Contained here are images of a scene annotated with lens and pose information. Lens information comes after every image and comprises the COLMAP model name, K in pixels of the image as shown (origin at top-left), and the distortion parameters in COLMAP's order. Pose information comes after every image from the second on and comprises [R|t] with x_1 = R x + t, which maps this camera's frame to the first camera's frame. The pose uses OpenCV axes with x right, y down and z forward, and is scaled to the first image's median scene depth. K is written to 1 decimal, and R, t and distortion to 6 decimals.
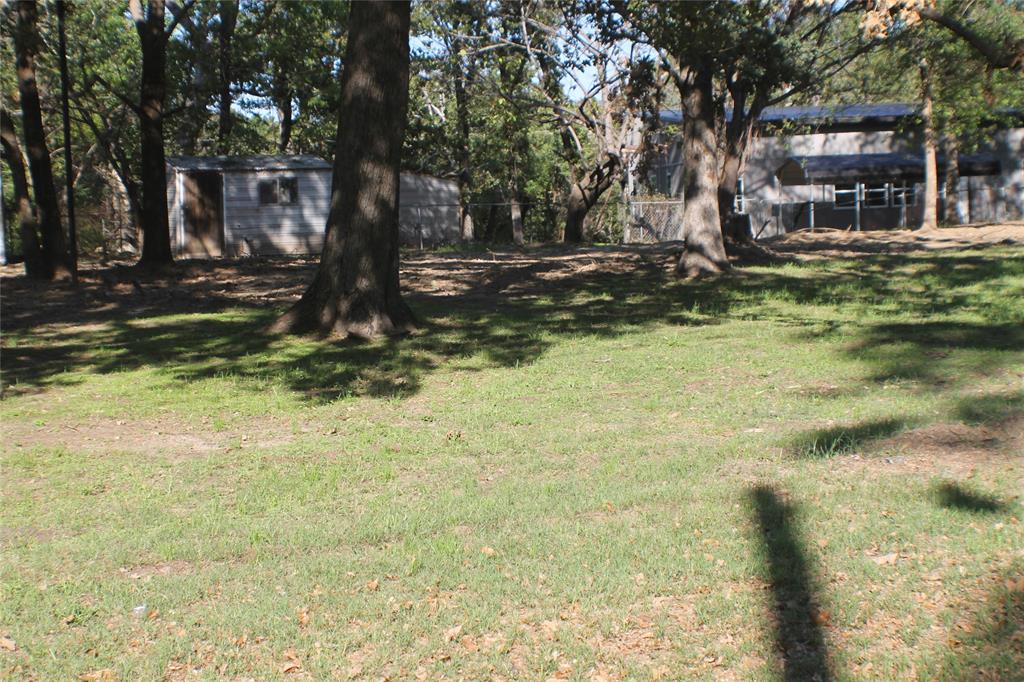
lens RADIAL K [[1829.6, 0, 514.0], [0, 1829.6, 344.0], [0, 0, 1]] dist [-0.121943, 0.000000]
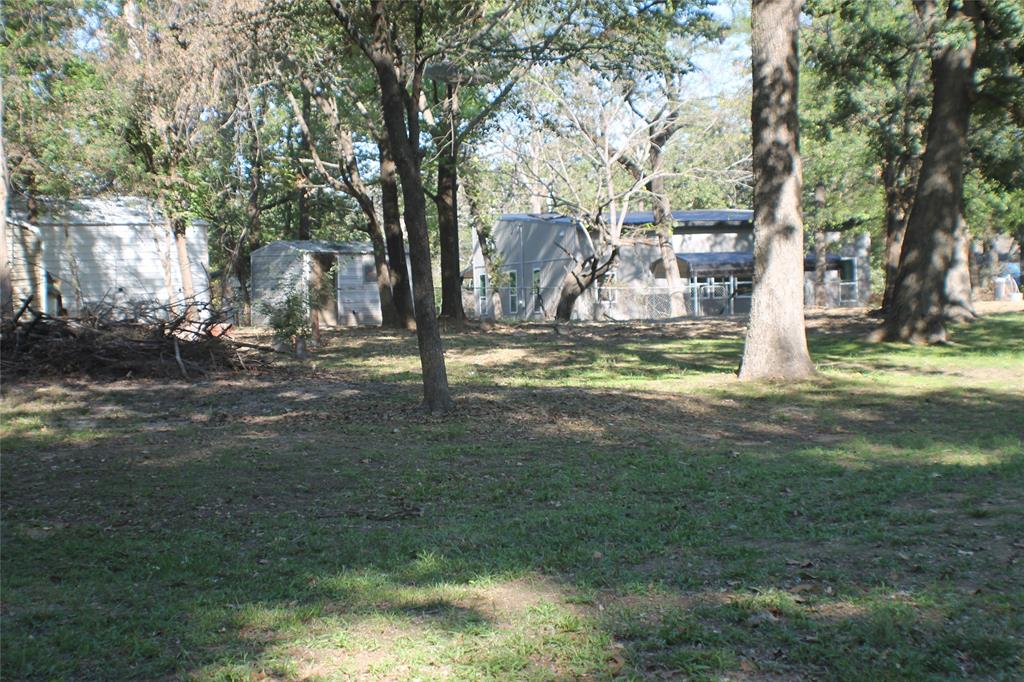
lens RADIAL K [[1829.6, 0, 511.5], [0, 1829.6, 341.6], [0, 0, 1]] dist [-0.121943, 0.000000]
pose [[0.973891, 0.003001, 0.226996, -0.219495], [0.010818, 0.998163, -0.059606, 0.022983], [-0.226758, 0.060506, 0.972070, -0.116638]]
